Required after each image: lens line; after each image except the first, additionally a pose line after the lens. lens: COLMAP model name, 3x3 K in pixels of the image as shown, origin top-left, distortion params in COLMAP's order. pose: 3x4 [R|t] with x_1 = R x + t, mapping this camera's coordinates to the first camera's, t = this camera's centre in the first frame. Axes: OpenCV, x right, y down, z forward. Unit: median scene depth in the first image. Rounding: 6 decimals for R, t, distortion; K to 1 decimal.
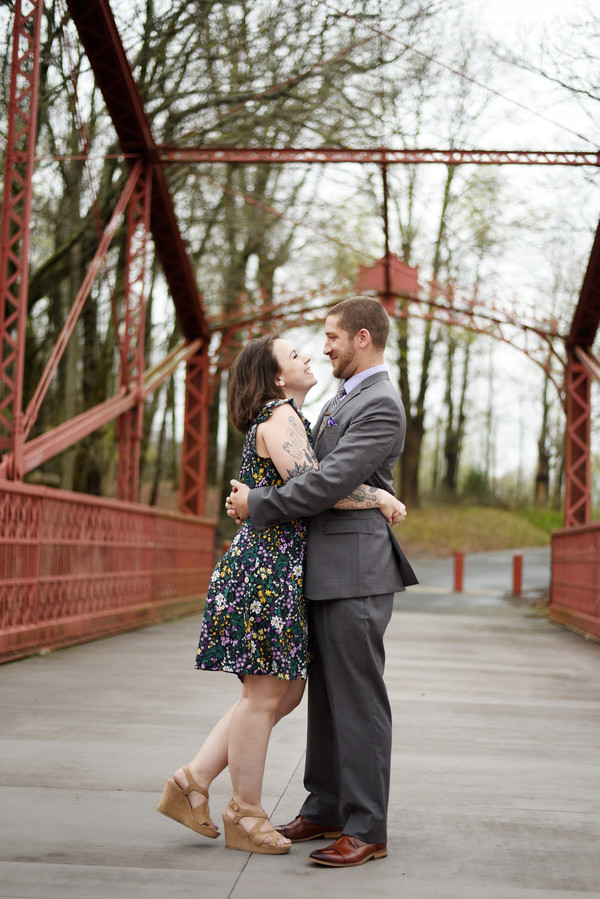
lens RADIAL K [[1259.5, 0, 300.0], [0, 1259.5, 449.5], [0, 0, 1]] dist [-0.047425, -0.075453]
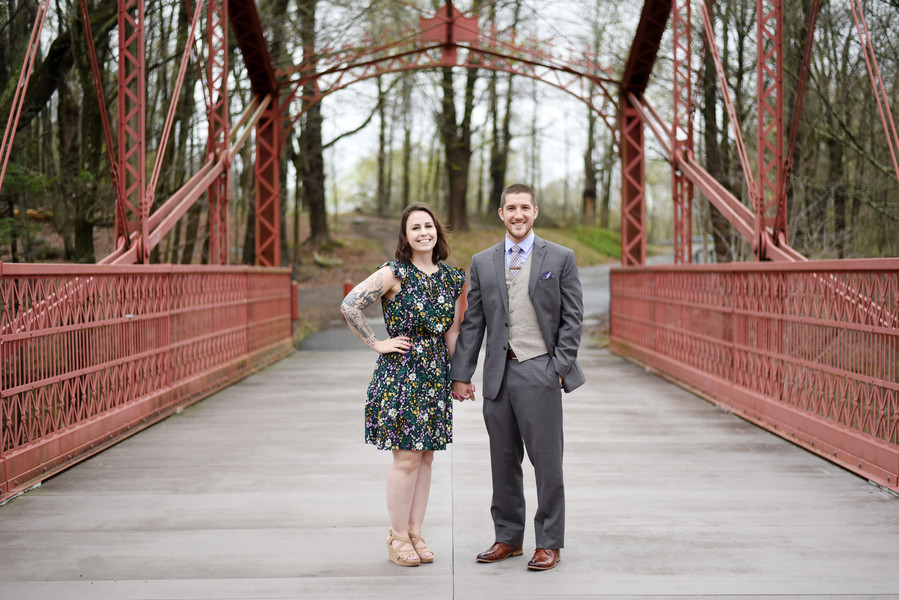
lens RADIAL K [[1259.5, 0, 449.5], [0, 1259.5, 300.0], [0, 0, 1]] dist [-0.047425, -0.075453]
pose [[0.996459, -0.039437, 0.074260, -0.042501], [0.032146, 0.994770, 0.096946, -0.041391], [-0.077695, -0.094216, 0.992515, -0.139531]]
